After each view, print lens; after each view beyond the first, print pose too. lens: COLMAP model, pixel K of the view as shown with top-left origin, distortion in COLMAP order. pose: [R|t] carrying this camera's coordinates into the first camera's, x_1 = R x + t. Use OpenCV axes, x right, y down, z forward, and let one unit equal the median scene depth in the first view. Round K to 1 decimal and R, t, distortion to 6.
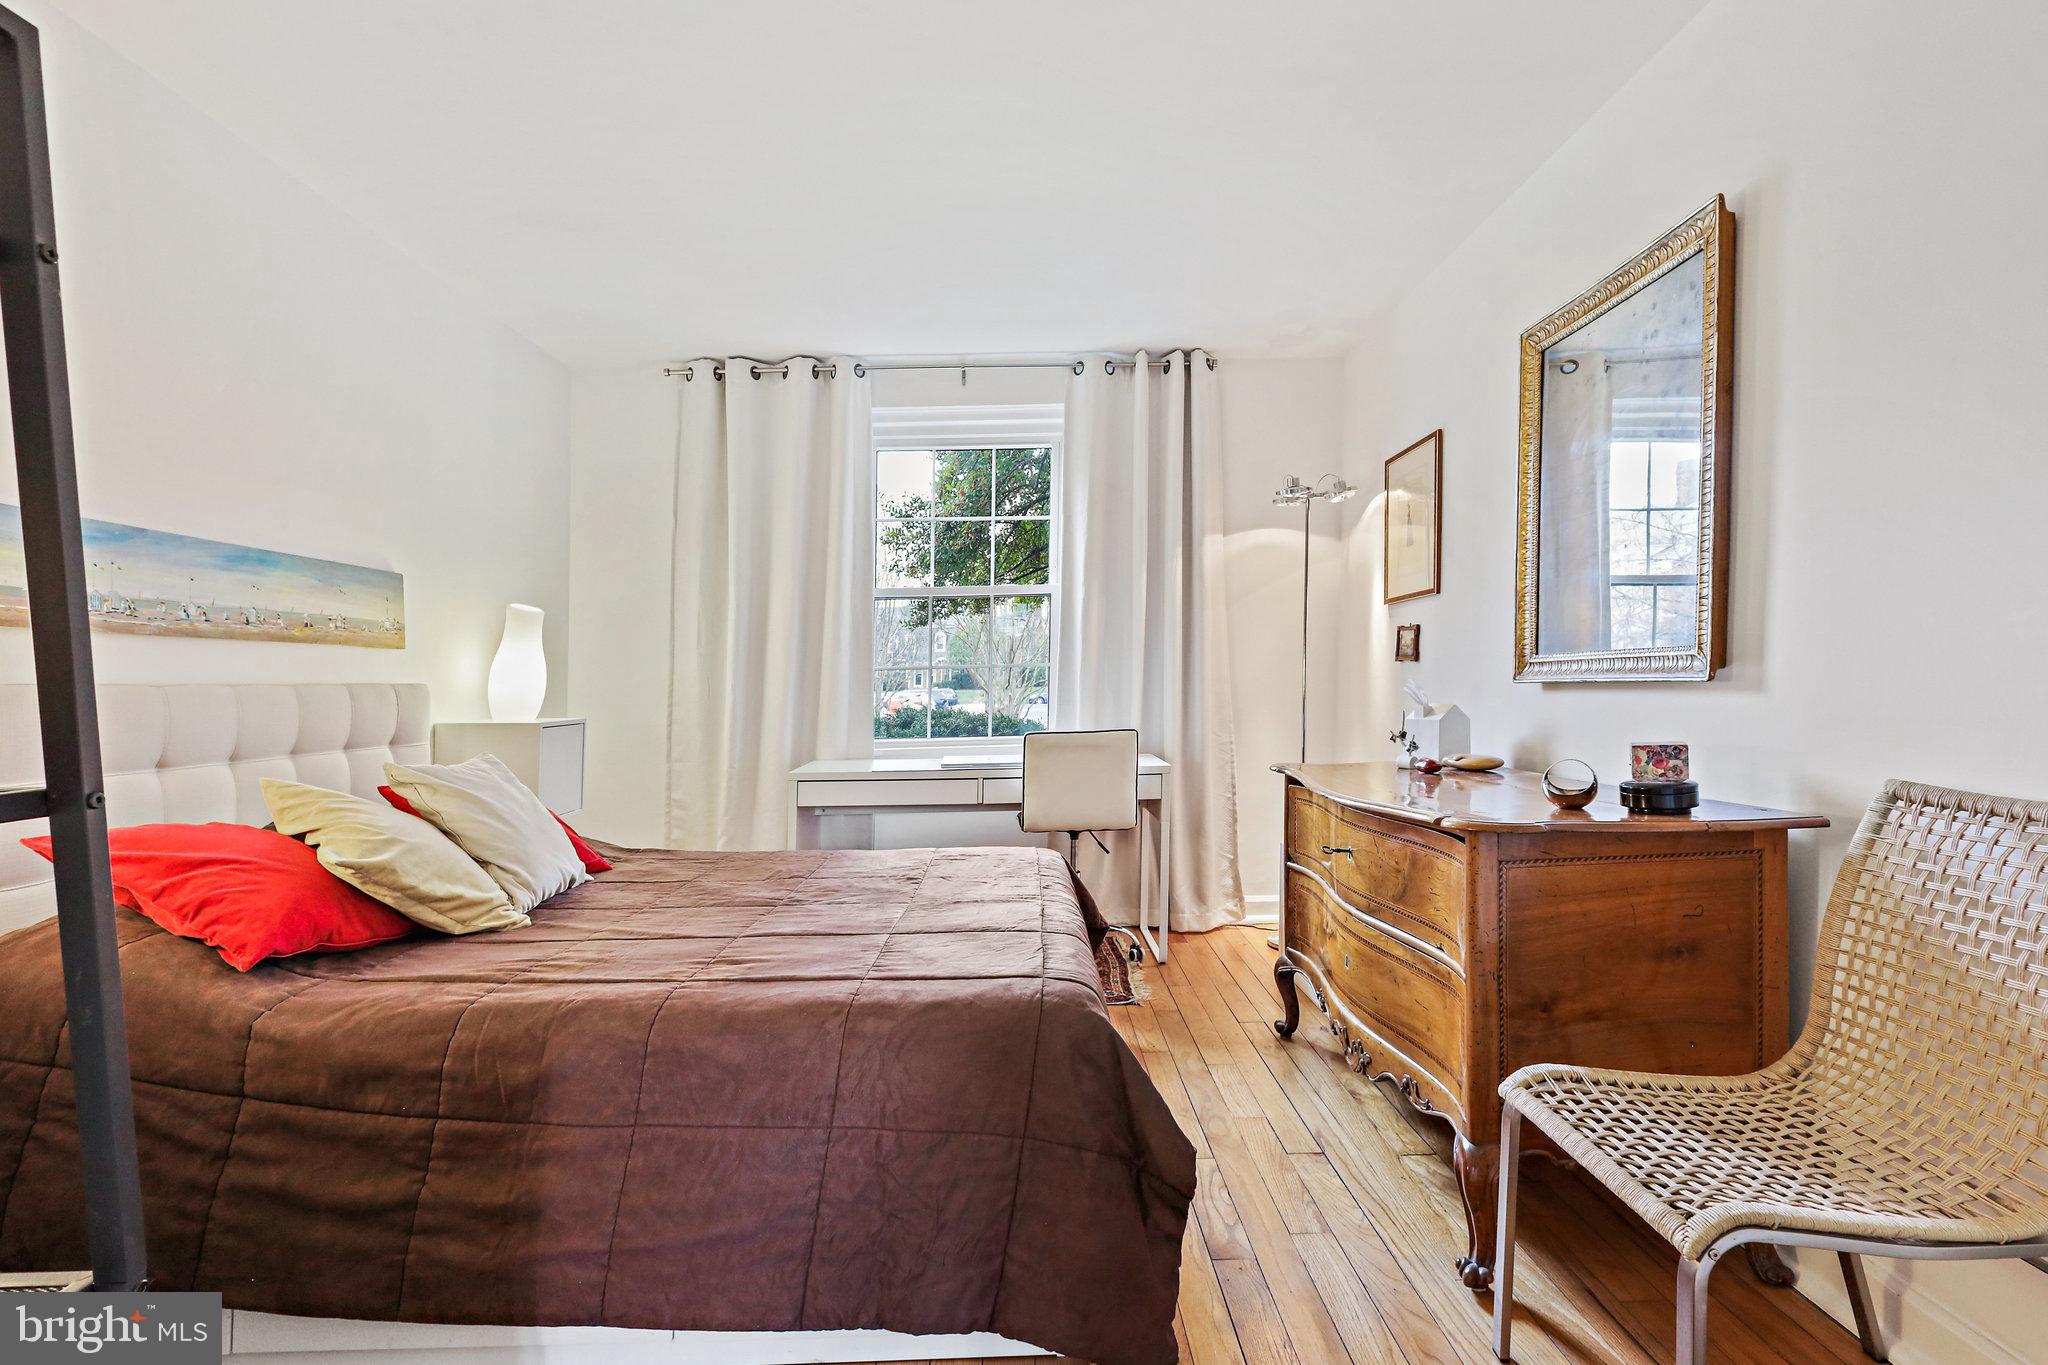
lens RADIAL K [[957.3, 0, 1024.0], [0, 957.3, 682.5], [0, 0, 1]] dist [-0.000396, 0.001121]
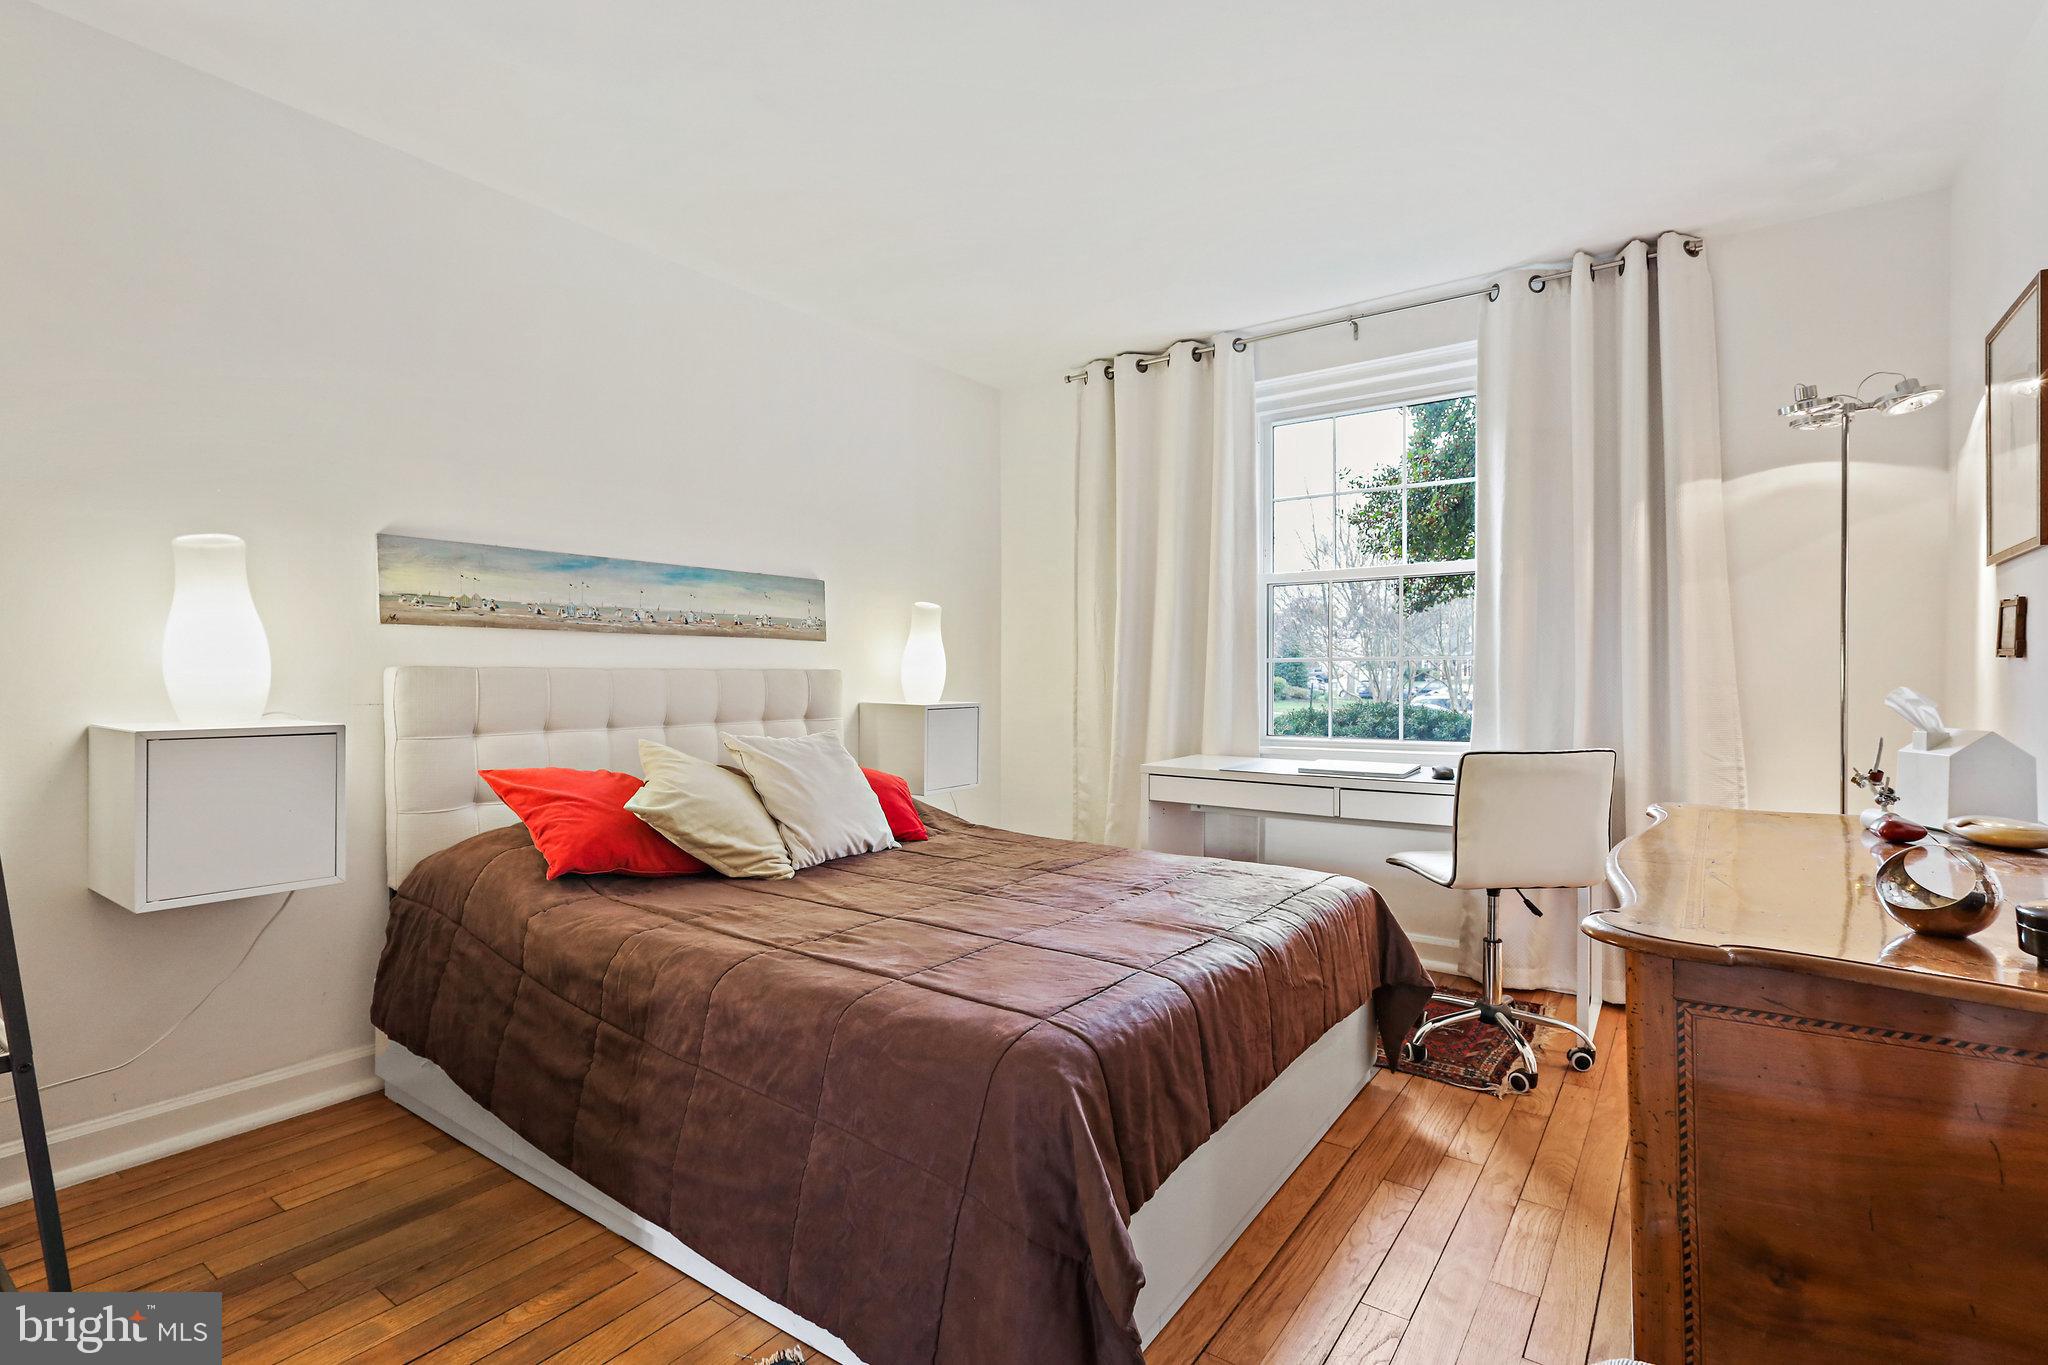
lens RADIAL K [[955.9, 0, 1019.2], [0, 955.9, 660.4], [0, 0, 1]] dist [-0.002726, 0.001296]
pose [[0.811434, 0.009940, -0.584359, 0.297485], [-0.015959, 0.999859, -0.005152, -0.008660], [0.584226, 0.013506, 0.811479, 0.161142]]
